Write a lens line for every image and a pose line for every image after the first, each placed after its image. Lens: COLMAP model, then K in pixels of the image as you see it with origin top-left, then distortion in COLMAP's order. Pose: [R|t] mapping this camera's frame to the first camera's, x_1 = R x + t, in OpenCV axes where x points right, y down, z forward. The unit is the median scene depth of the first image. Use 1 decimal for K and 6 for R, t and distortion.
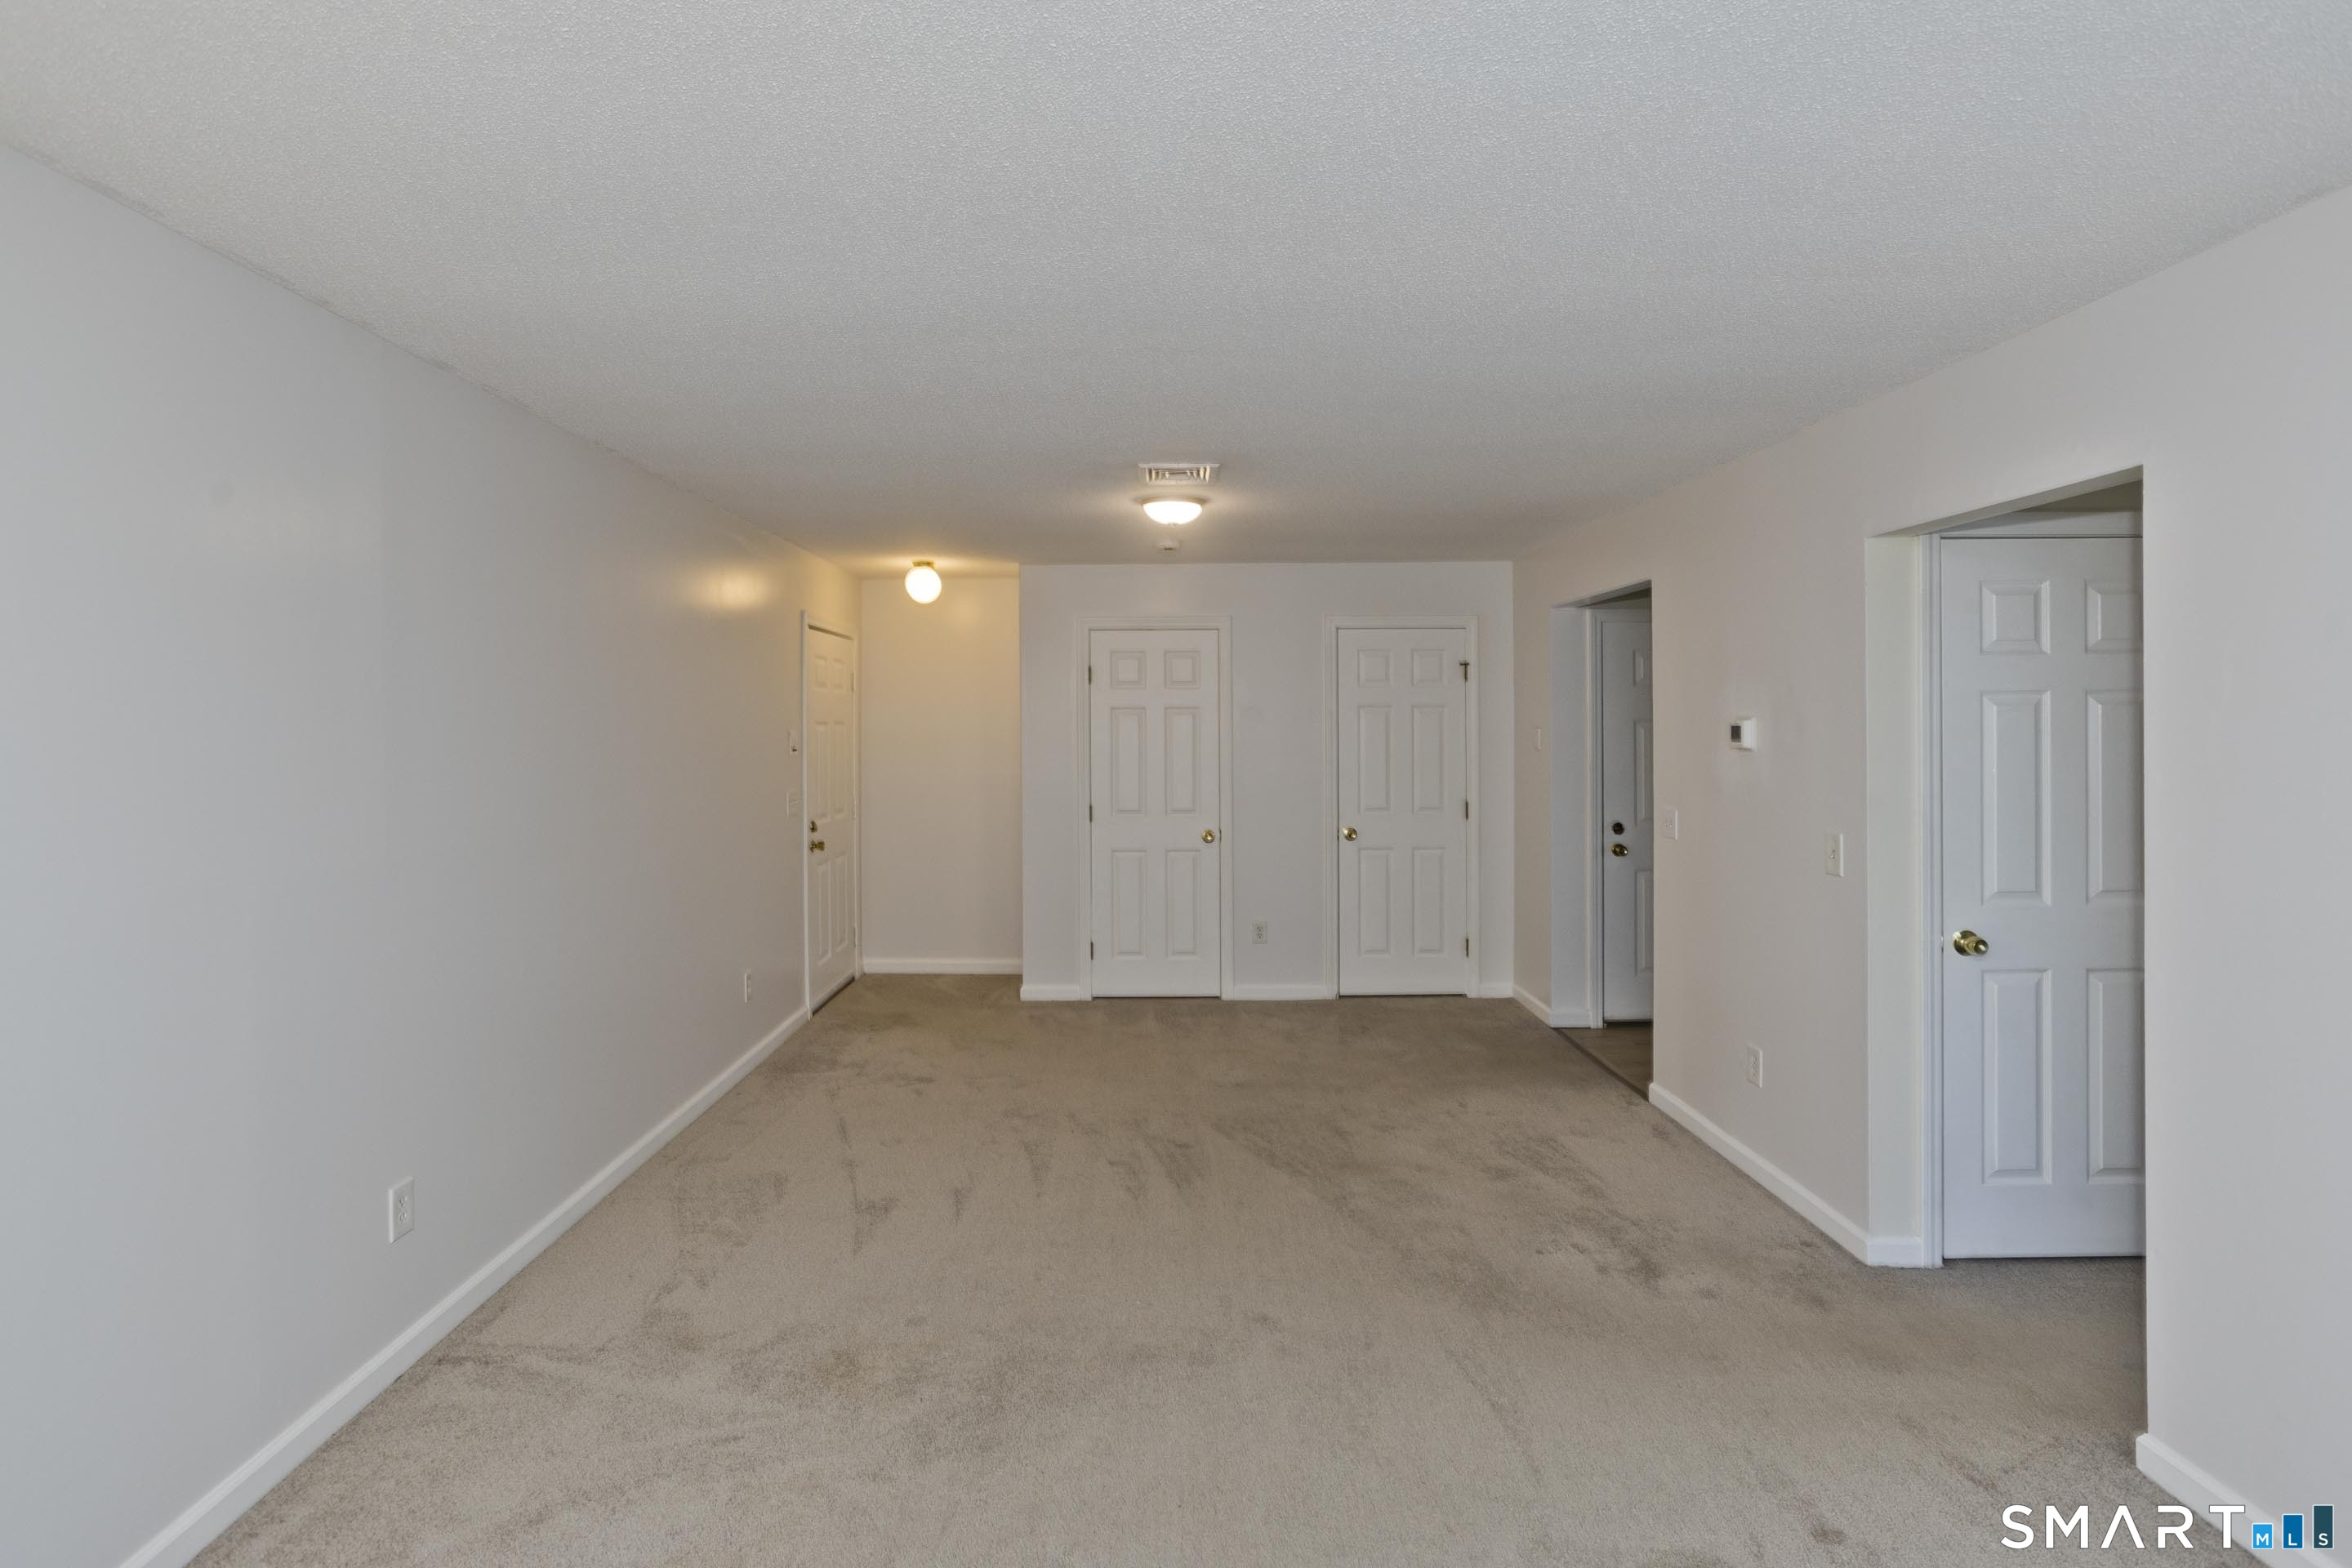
lens RADIAL K [[1161.6, 0, 1156.5], [0, 1161.6, 735.6], [0, 0, 1]] dist [-0.042242, 0.026656]
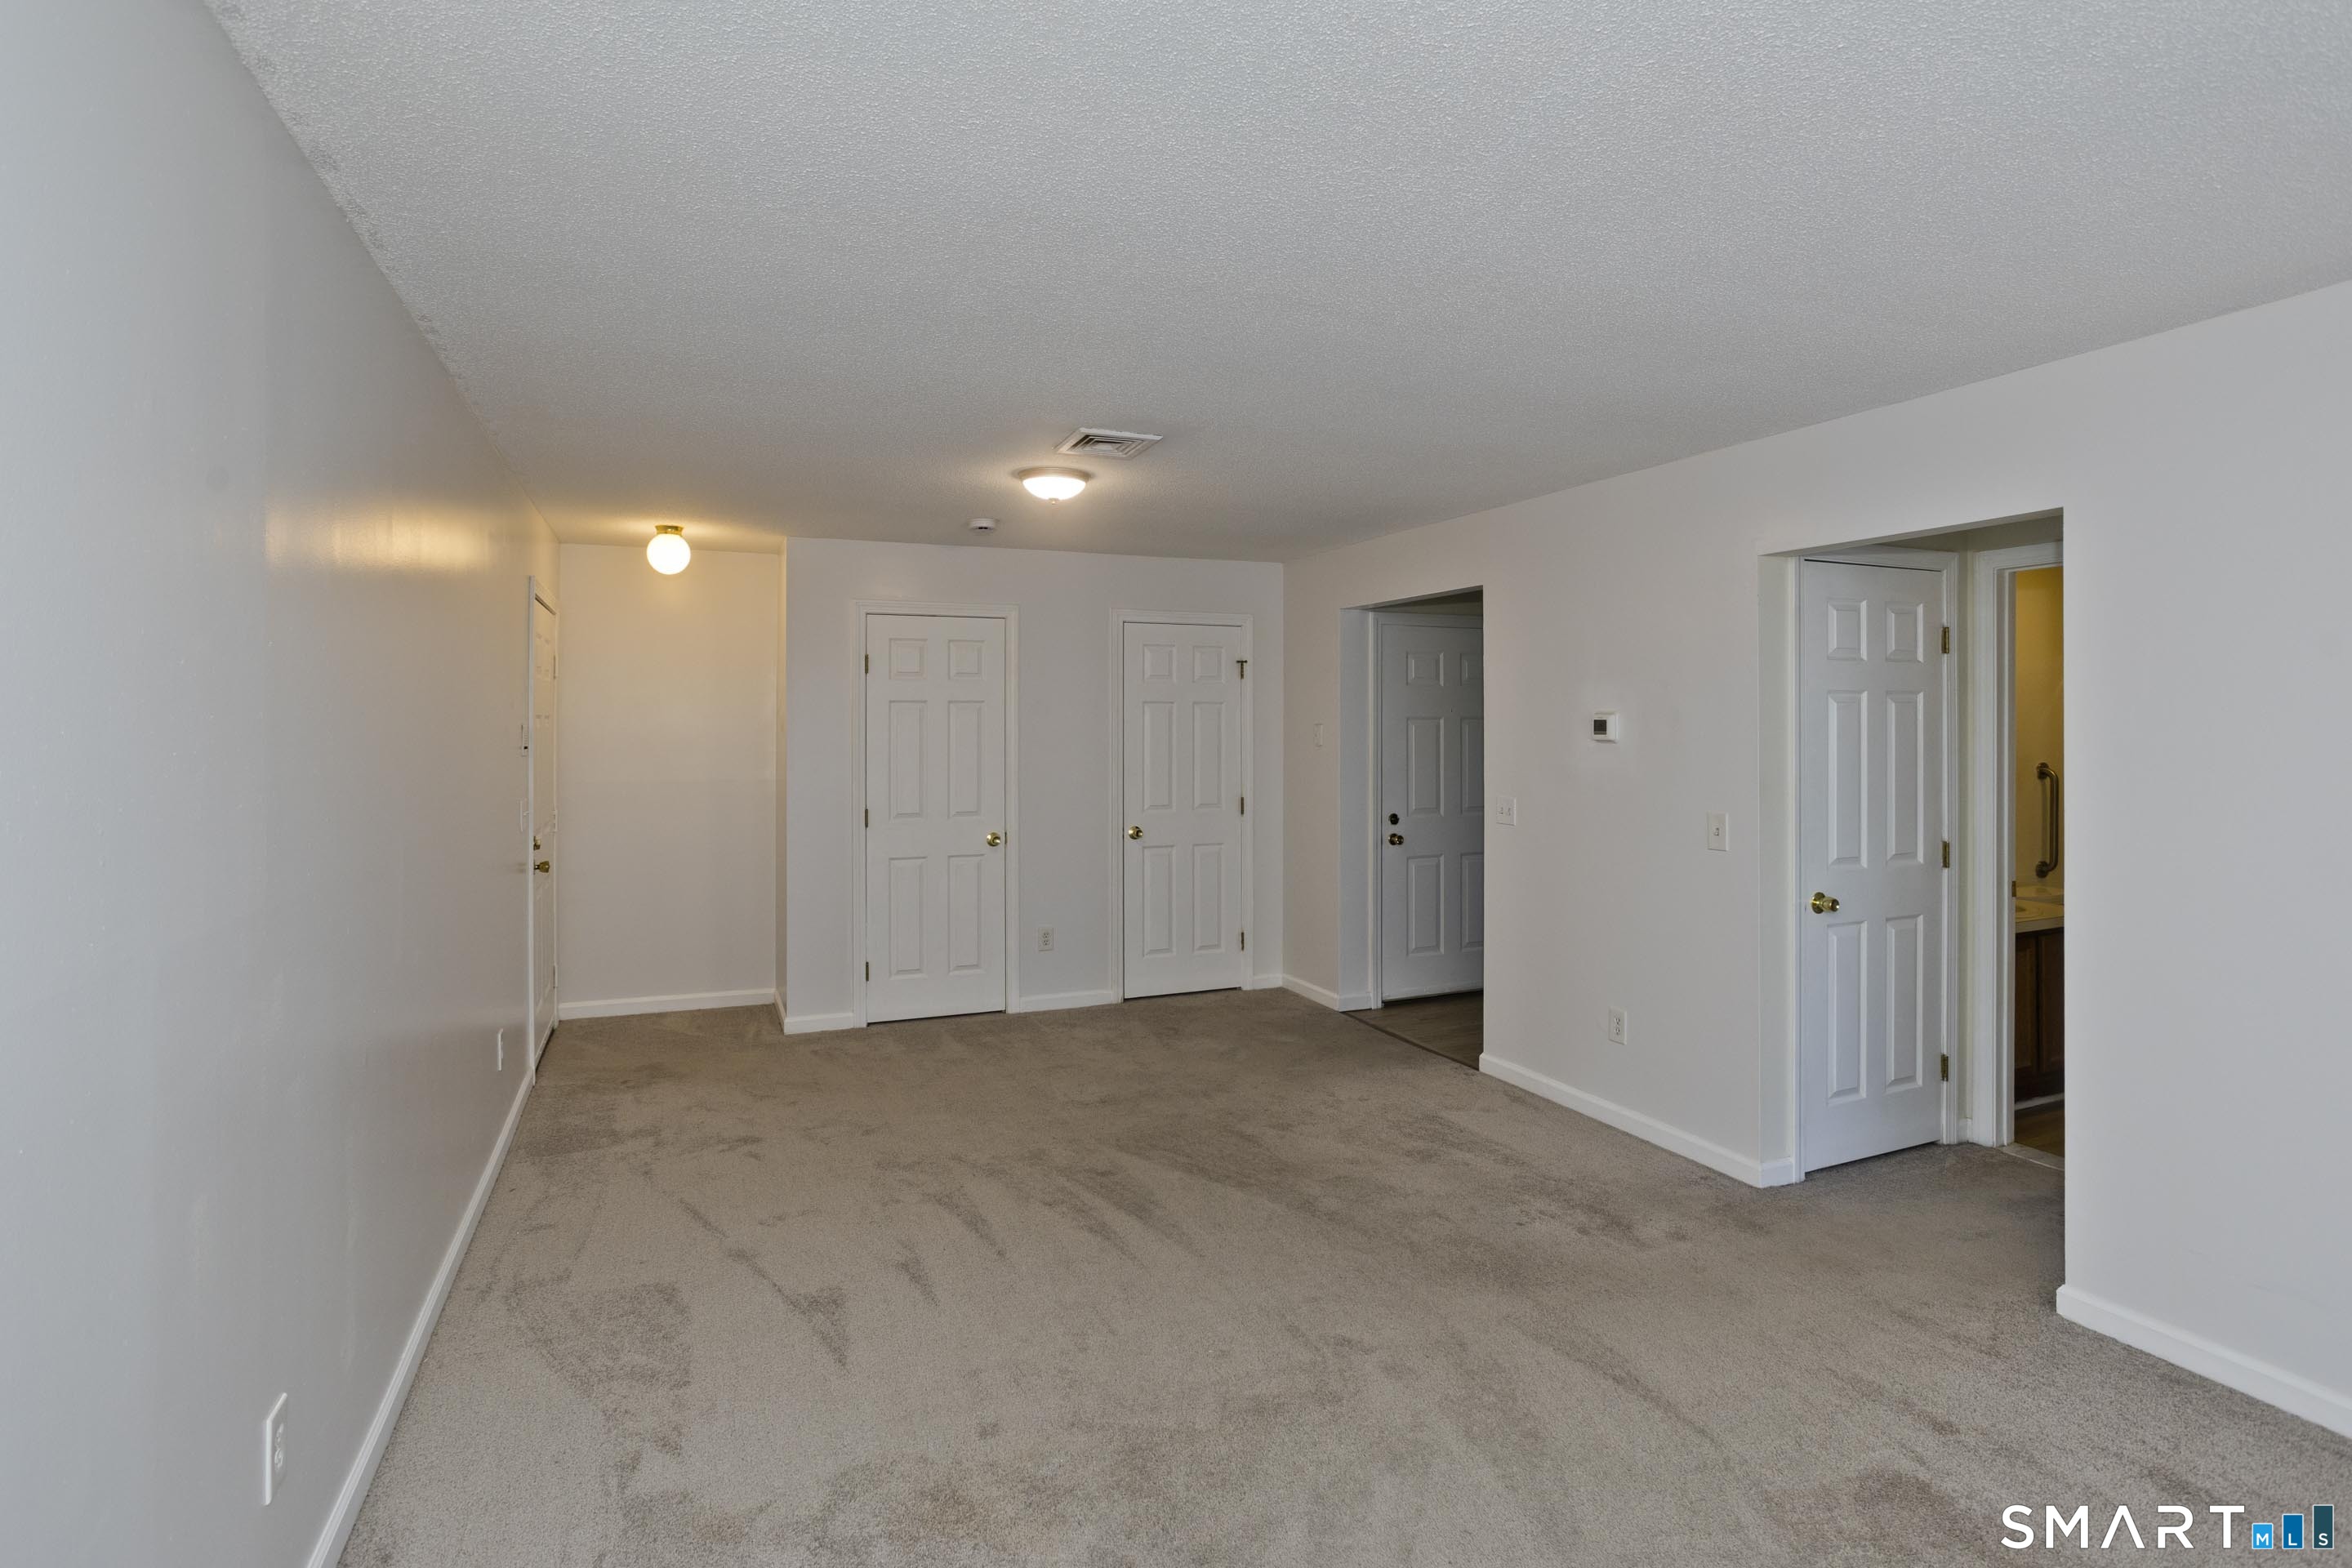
lens RADIAL K [[1161.6, 0, 1225.7], [0, 1161.6, 726.4], [0, 0, 1]] dist [-0.042242, 0.026656]
pose [[0.920016, 0.002520, 0.391873, -0.229763], [0.001102, 0.999959, -0.009019, 0.006164], [-0.391879, 0.008729, 0.919975, 0.103245]]
